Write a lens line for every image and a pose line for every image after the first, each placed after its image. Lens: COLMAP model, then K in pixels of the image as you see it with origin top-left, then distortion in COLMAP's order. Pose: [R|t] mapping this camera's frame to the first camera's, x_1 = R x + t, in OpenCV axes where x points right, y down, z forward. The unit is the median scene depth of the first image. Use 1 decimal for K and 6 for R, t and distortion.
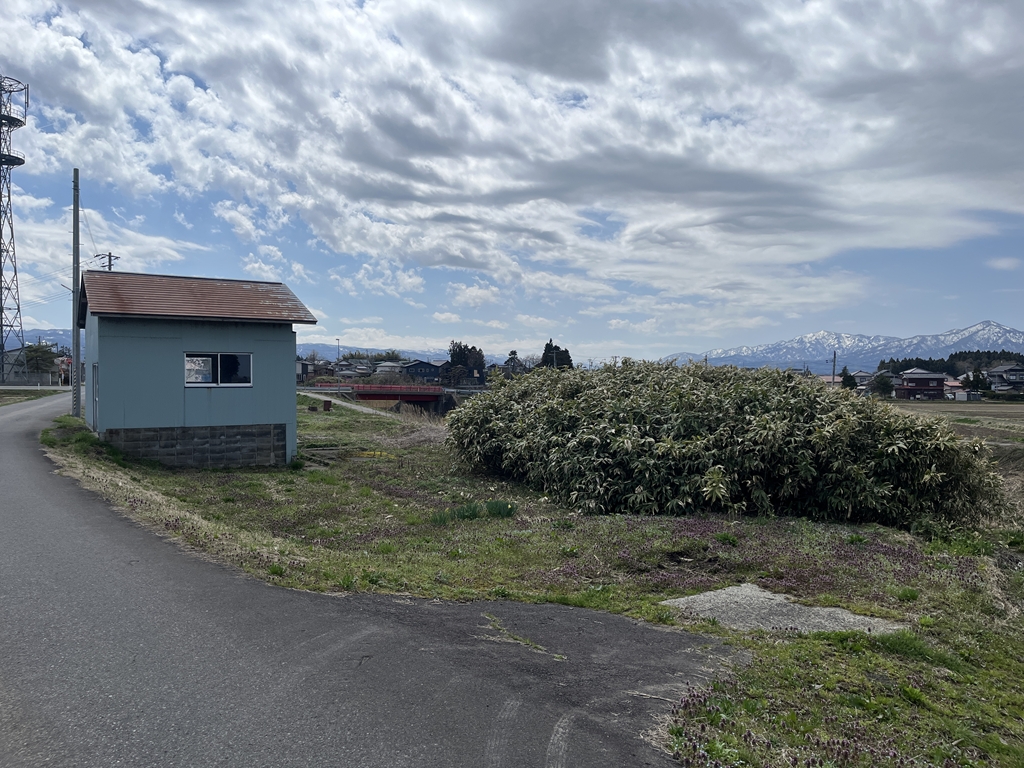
lens RADIAL K [[774.4, 0, 520.4], [0, 774.4, 390.7], [0, 0, 1]] dist [0.066317, -0.093251]
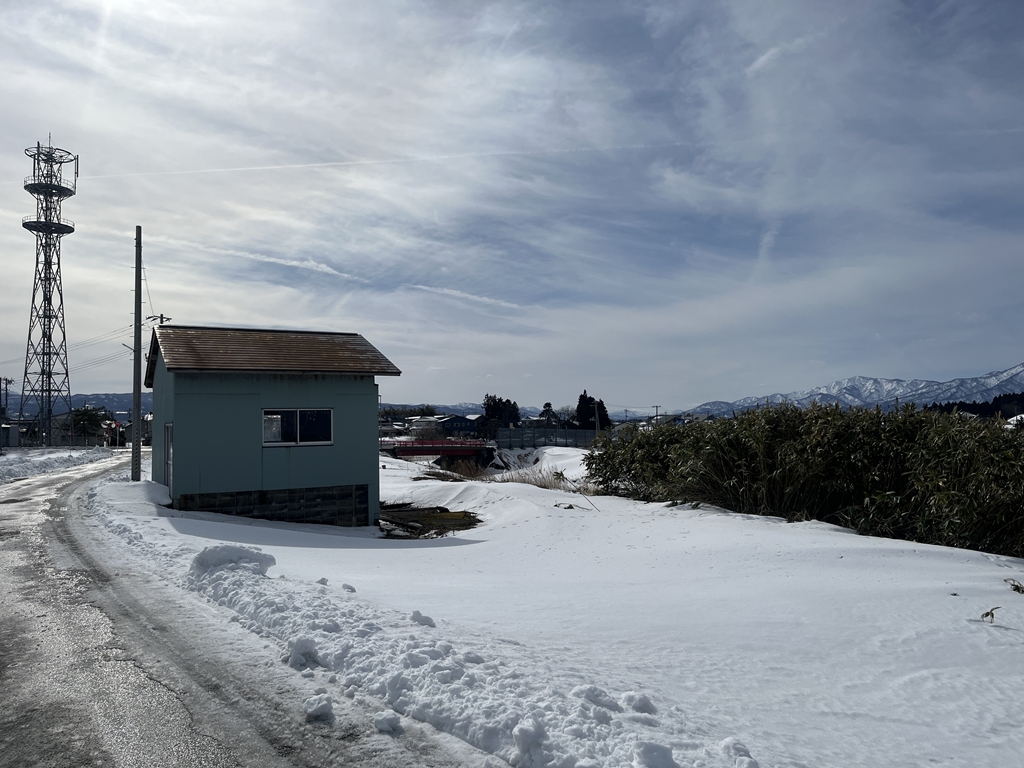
lens RADIAL K [[774.4, 0, 519.2], [0, 774.4, 391.7], [0, 0, 1]] dist [0.066317, -0.093251]
pose [[0.998883, -0.024243, -0.040566, -0.049642], [0.021488, 0.997519, -0.067033, -0.000845], [0.042091, 0.066087, 0.996926, 0.051572]]
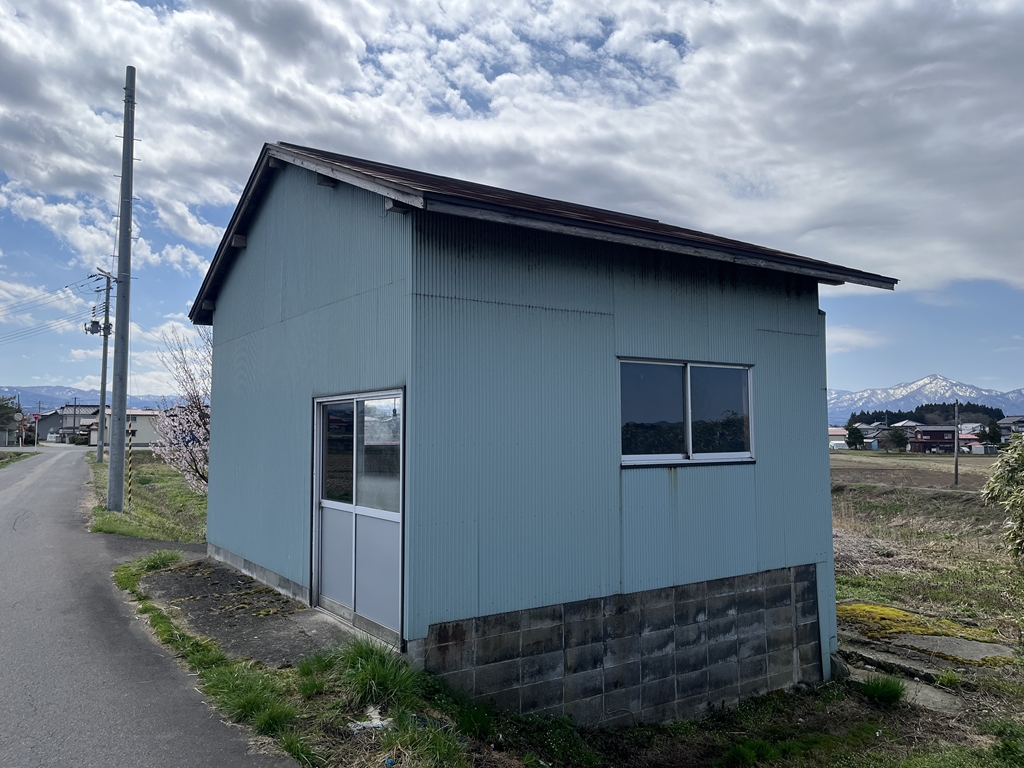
lens RADIAL K [[774.4, 0, 514.2], [0, 774.4, 376.6], [0, 0, 1]] dist [0.066317, -0.093251]
pose [[0.998931, -0.003607, 0.046081, -0.273716], [0.007668, 0.996067, -0.088273, -0.007657], [-0.045581, 0.088532, 0.995030, 0.383304]]
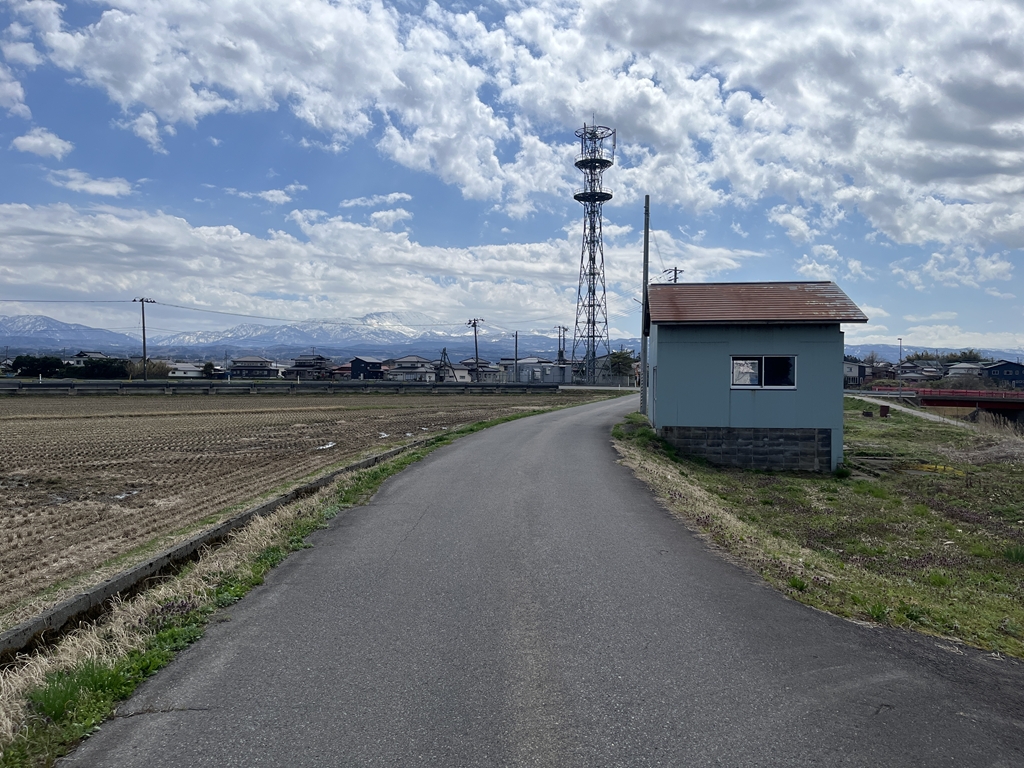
lens RADIAL K [[774.4, 0, 508.8], [0, 774.4, 384.3], [0, 0, 1]] dist [0.066317, -0.093251]
pose [[0.767935, 0.007625, -0.640483, 0.004021], [-0.015295, 0.999862, -0.006434, 0.000111], [0.640345, 0.014737, 0.767946, 0.008907]]
